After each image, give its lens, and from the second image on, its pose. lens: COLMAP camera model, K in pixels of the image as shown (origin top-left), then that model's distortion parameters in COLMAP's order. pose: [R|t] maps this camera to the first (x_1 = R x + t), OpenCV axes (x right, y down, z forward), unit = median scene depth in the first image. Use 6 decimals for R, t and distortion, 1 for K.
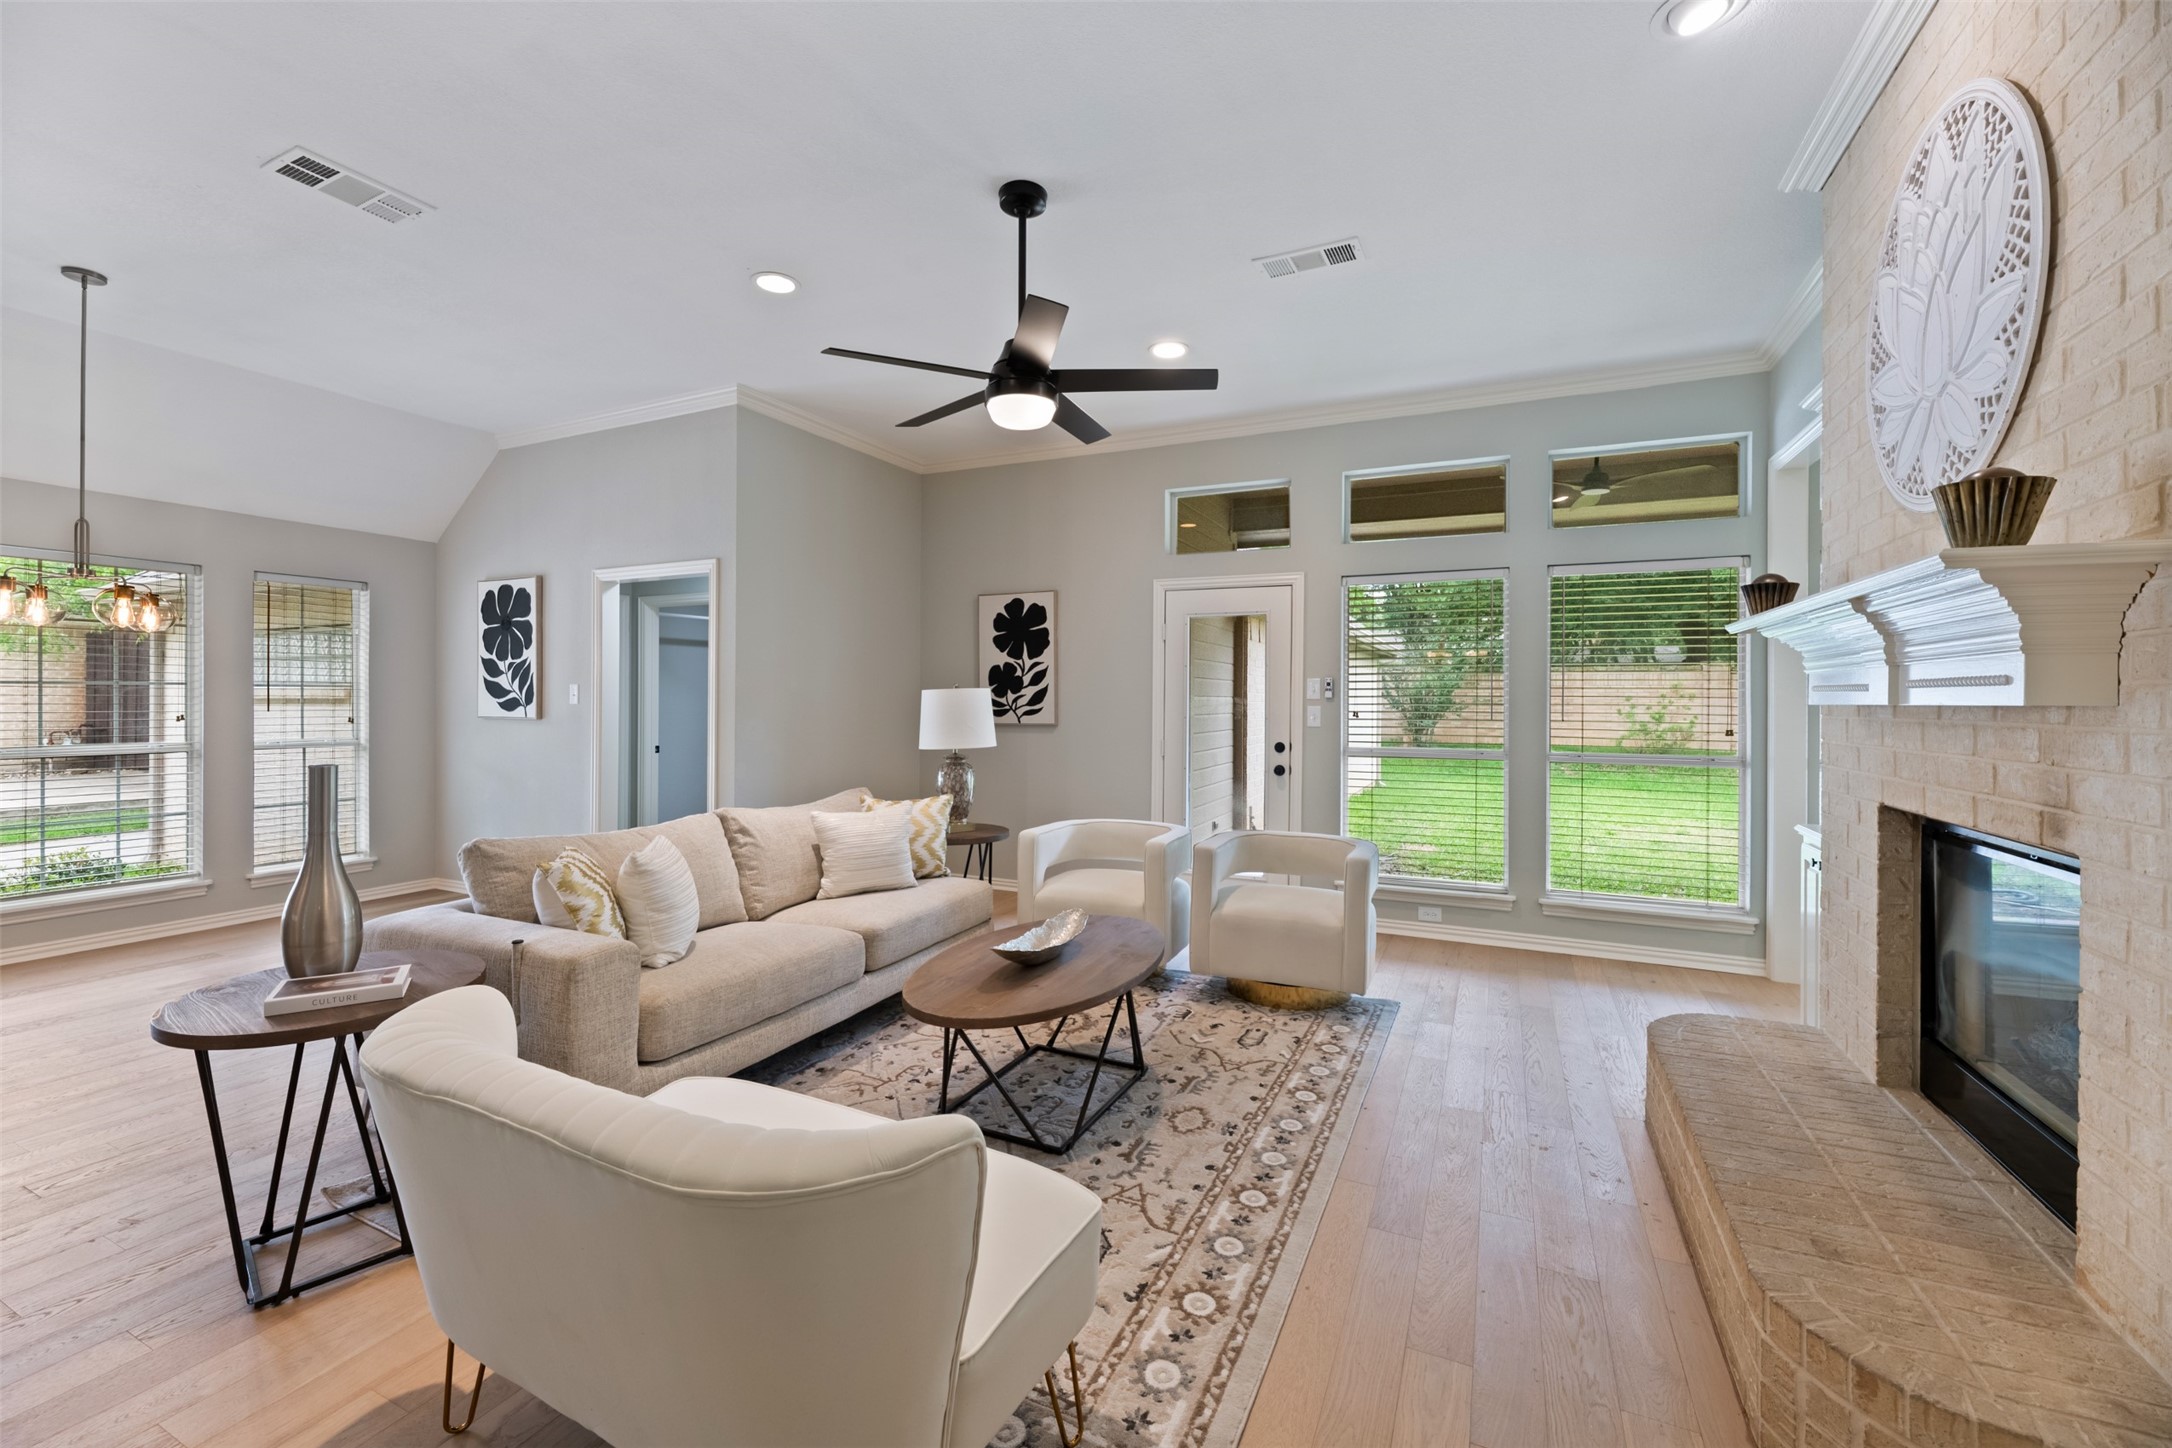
lens RADIAL K [[884.3, 0, 1069.2], [0, 884.3, 713.6], [0, 0, 1]] dist [0.001141, -0.000065]
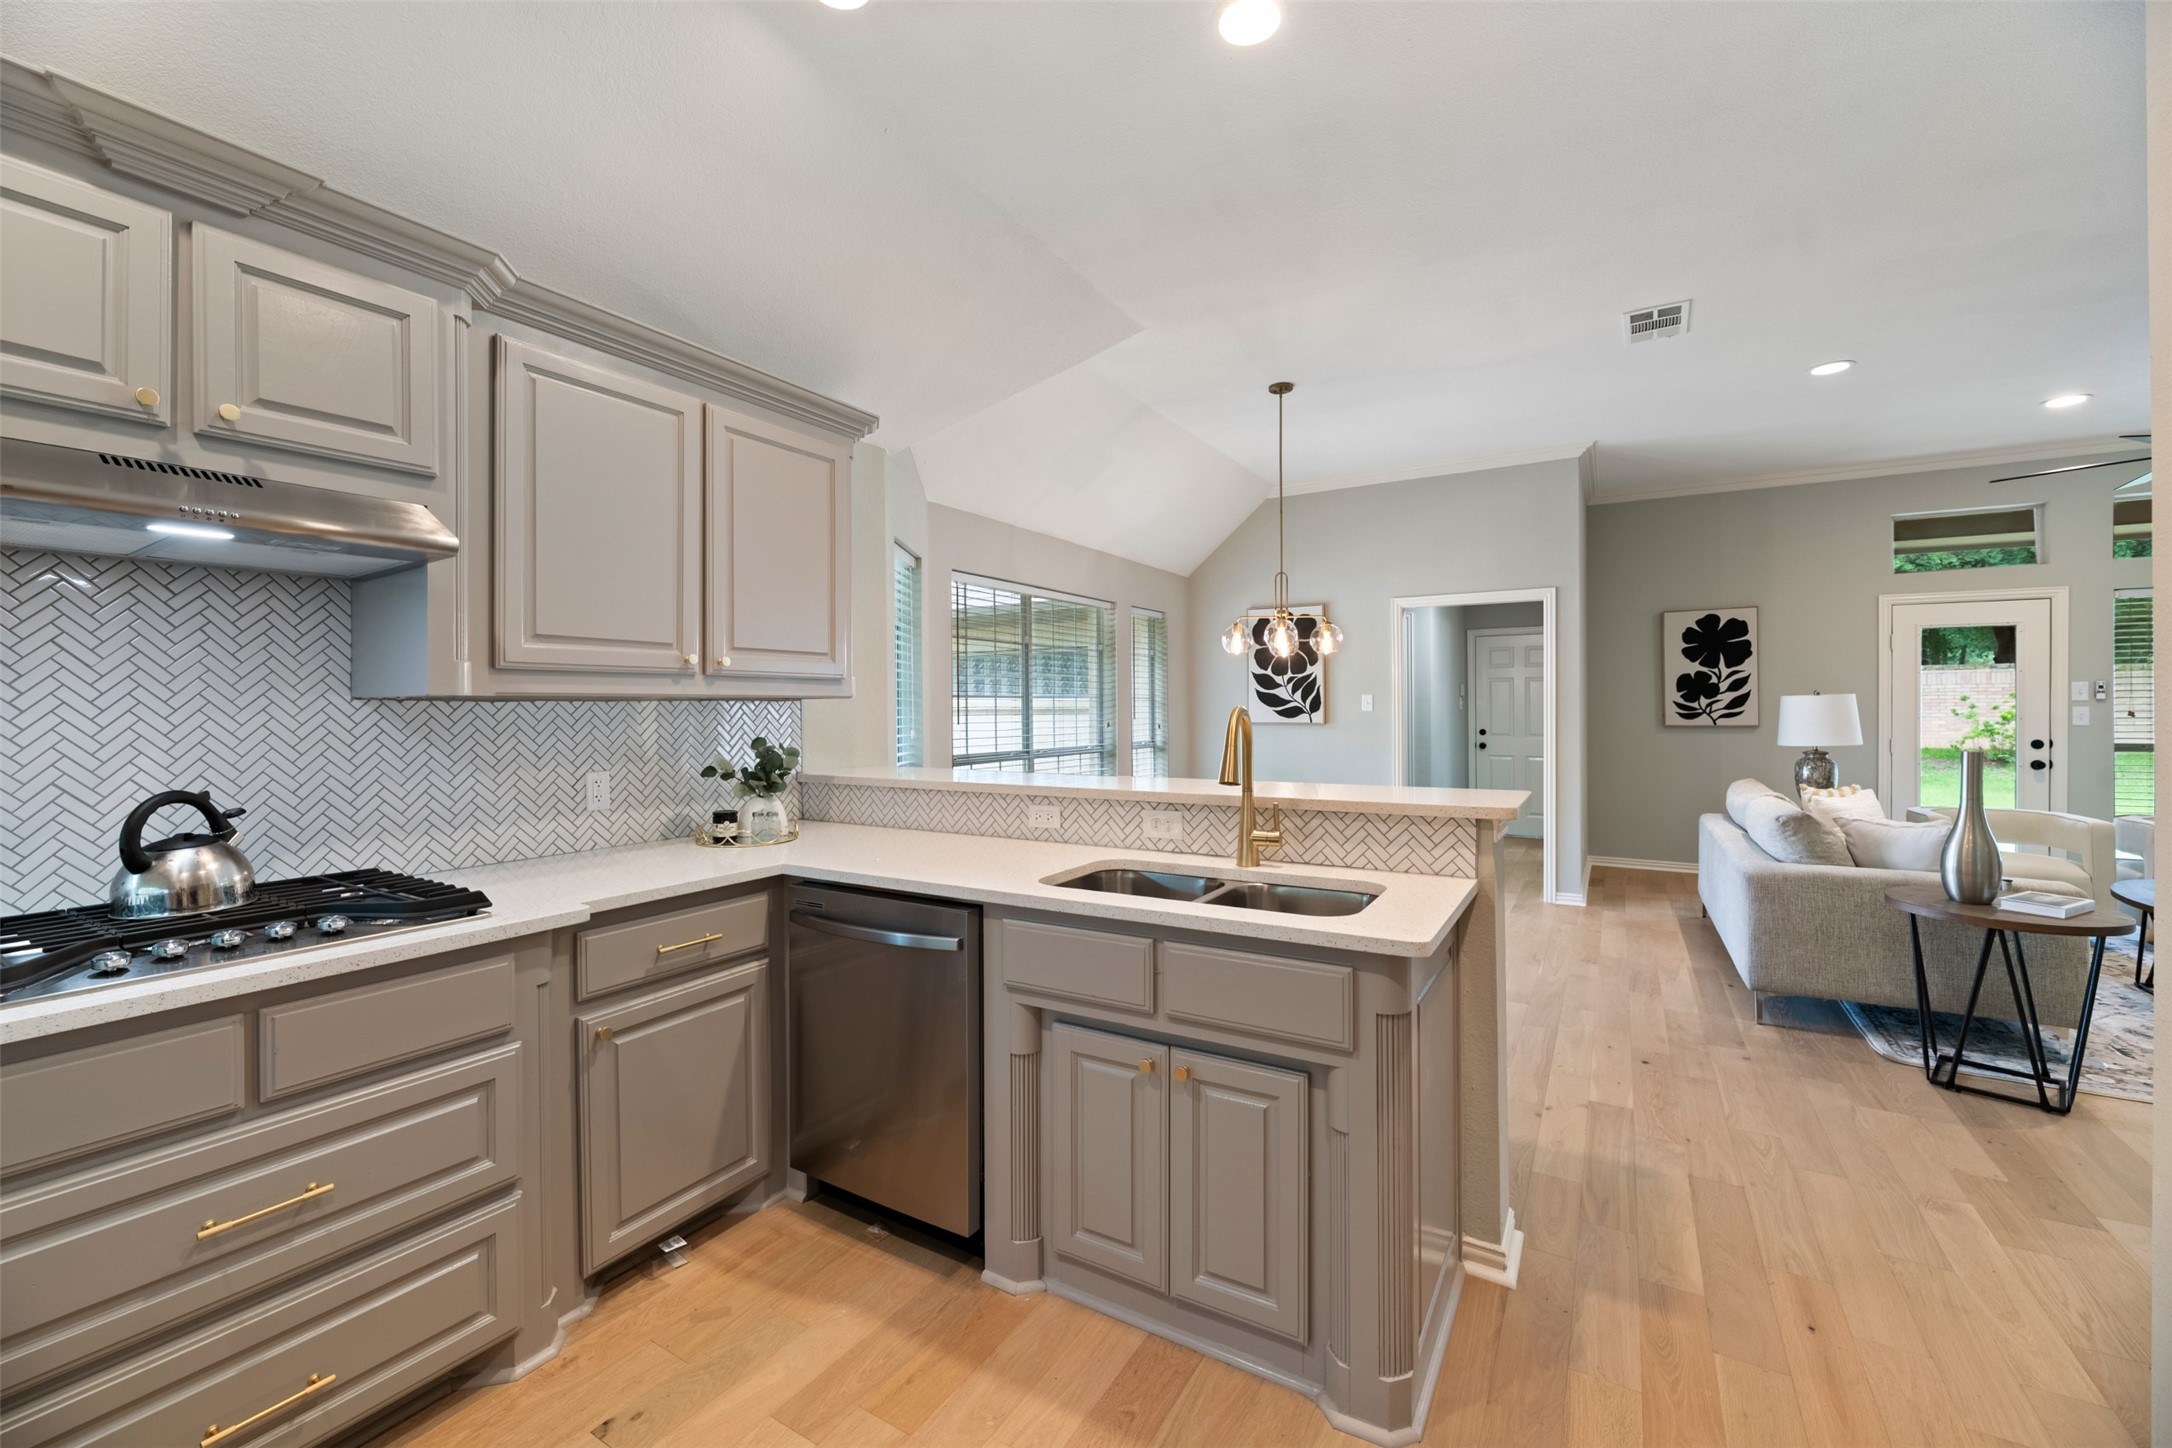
lens RADIAL K [[884.3, 0, 1081.1], [0, 884.3, 711.5], [0, 0, 1]] dist [0.001141, -0.000065]
pose [[0.994643, -0.008952, -0.102978, -0.747473], [0.008063, 0.999927, -0.009046, -0.002543], [0.103051, 0.008168, 0.994643, -0.204808]]
